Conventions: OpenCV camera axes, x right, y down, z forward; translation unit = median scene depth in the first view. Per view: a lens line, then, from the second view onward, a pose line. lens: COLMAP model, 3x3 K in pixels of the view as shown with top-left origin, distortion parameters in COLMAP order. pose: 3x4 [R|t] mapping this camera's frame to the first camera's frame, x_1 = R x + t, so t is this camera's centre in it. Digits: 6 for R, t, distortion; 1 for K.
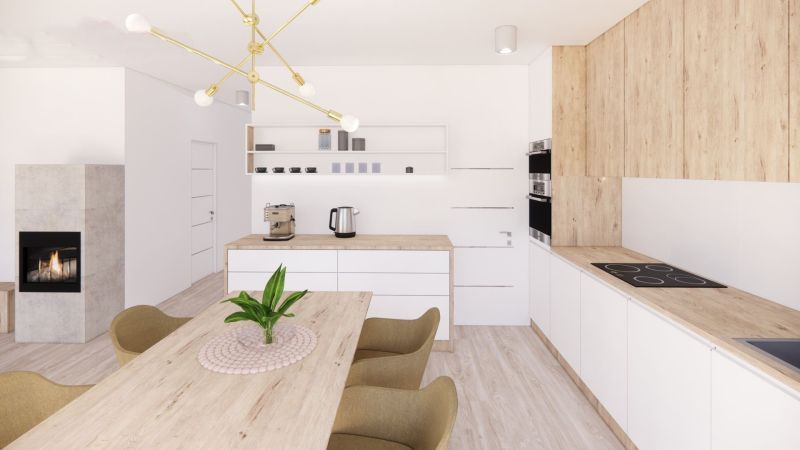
lens RADIAL K [[404.8, 0, 393.7], [0, 404.8, 184.2], [0, 0, 1]] dist [0.001817, -0.000229]
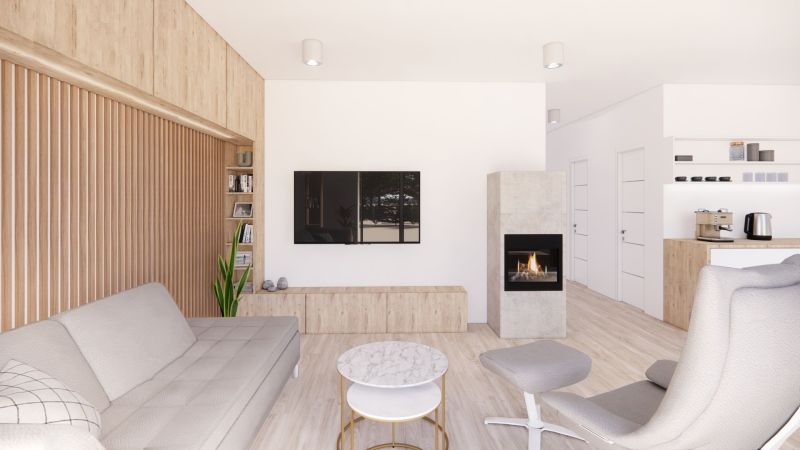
lens RADIAL K [[404.8, 0, 396.9], [0, 404.8, 210.6], [0, 0, 1]] dist [0.001817, -0.000229]
pose [[0.998179, -0.001095, 0.060307, -1.259225], [0.001355, 0.999990, -0.004278, 0.058636], [-0.060302, 0.004352, 0.998171, -0.043211]]
